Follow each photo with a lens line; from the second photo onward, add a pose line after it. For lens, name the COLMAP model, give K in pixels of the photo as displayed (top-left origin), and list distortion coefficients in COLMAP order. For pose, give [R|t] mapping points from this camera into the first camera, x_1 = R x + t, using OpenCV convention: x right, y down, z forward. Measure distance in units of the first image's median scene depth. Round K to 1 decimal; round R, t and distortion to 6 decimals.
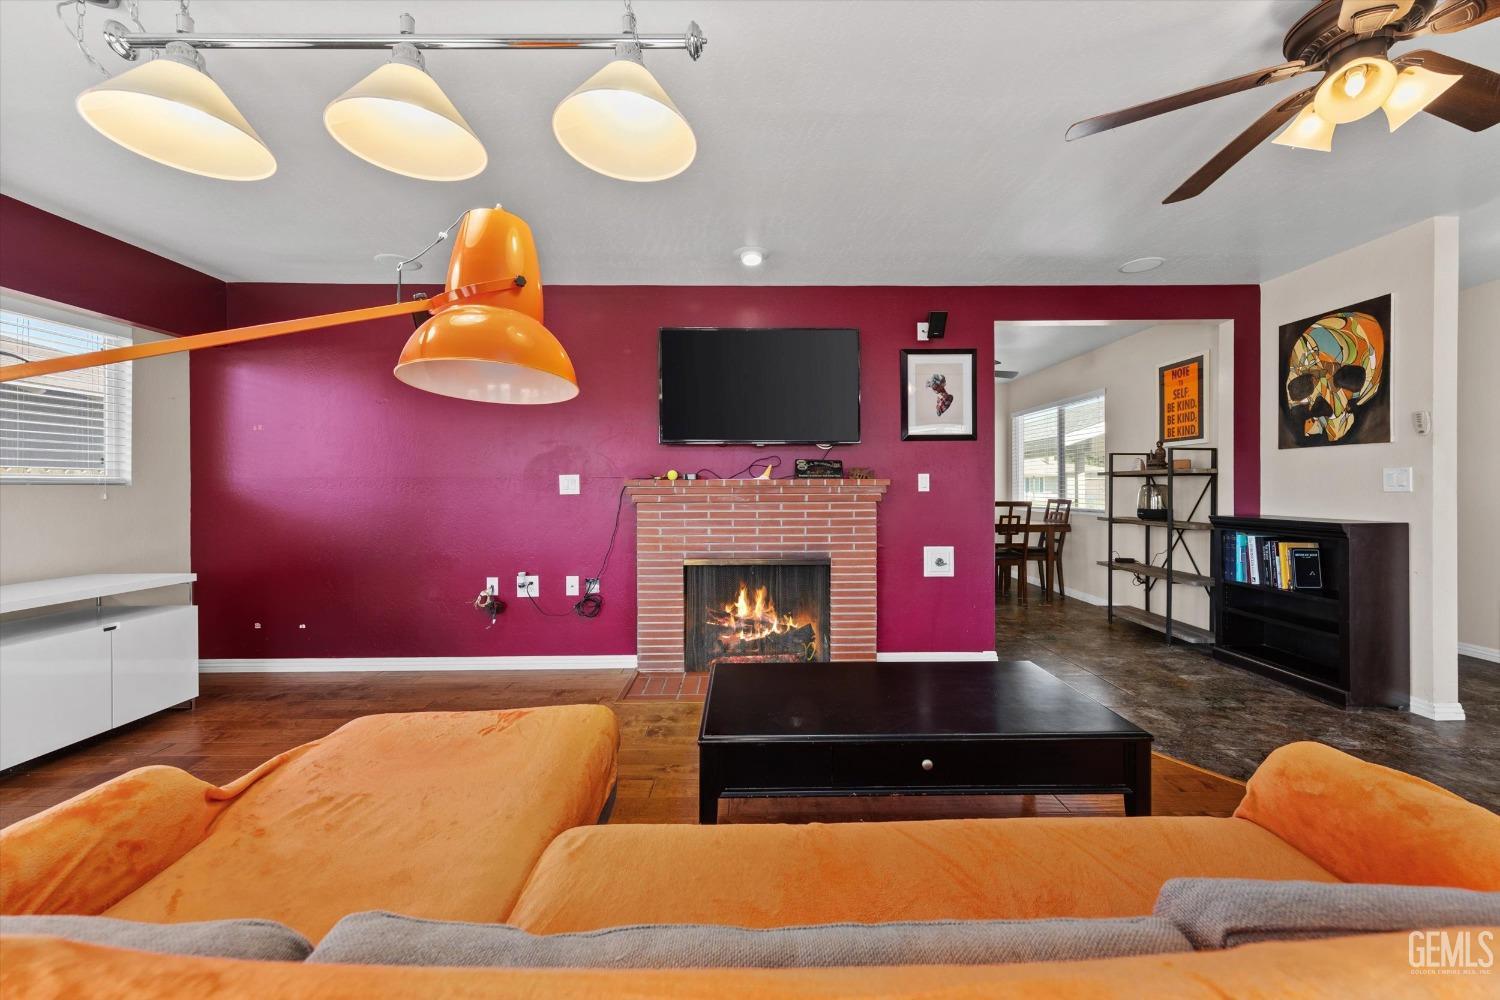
lens RADIAL K [[579.1, 0, 754.1], [0, 579.1, 492.6], [0, 0, 1]] dist [0.002432, 0.000287]
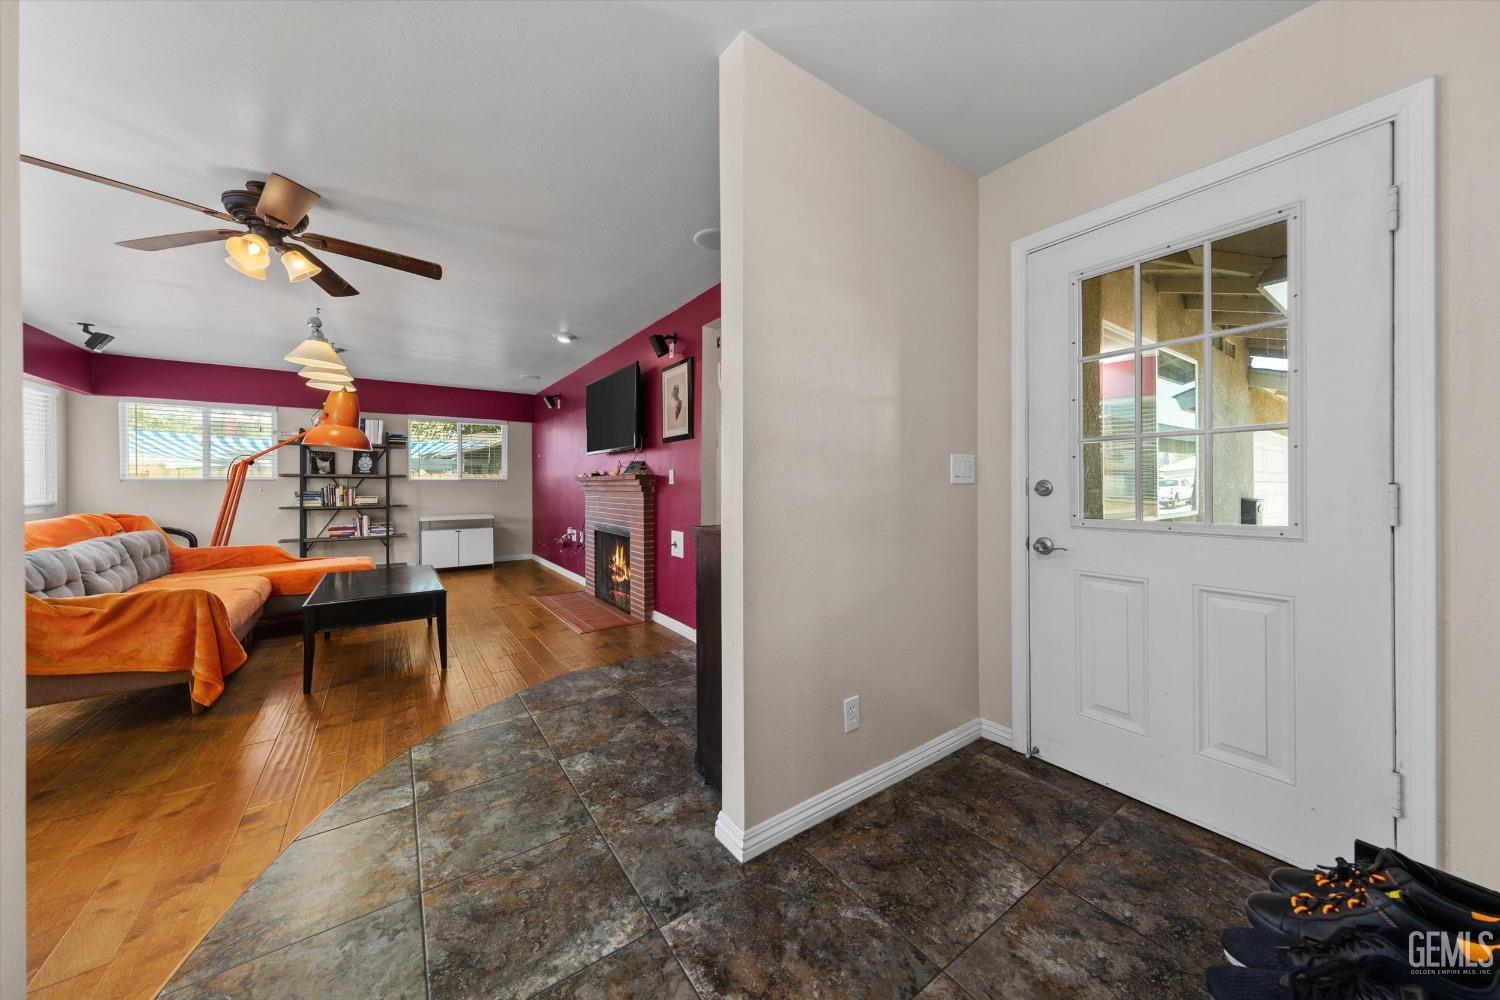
lens RADIAL K [[501.2, 0, 749.6], [0, 501.2, 493.8], [0, 0, 1]] dist [0.002249, 0.000050]
pose [[0.574433, 0.015778, -0.818399, 1.412838], [-0.007440, 0.999874, 0.014055, 0.000885], [0.818518, -0.001985, 0.574478, 0.608050]]
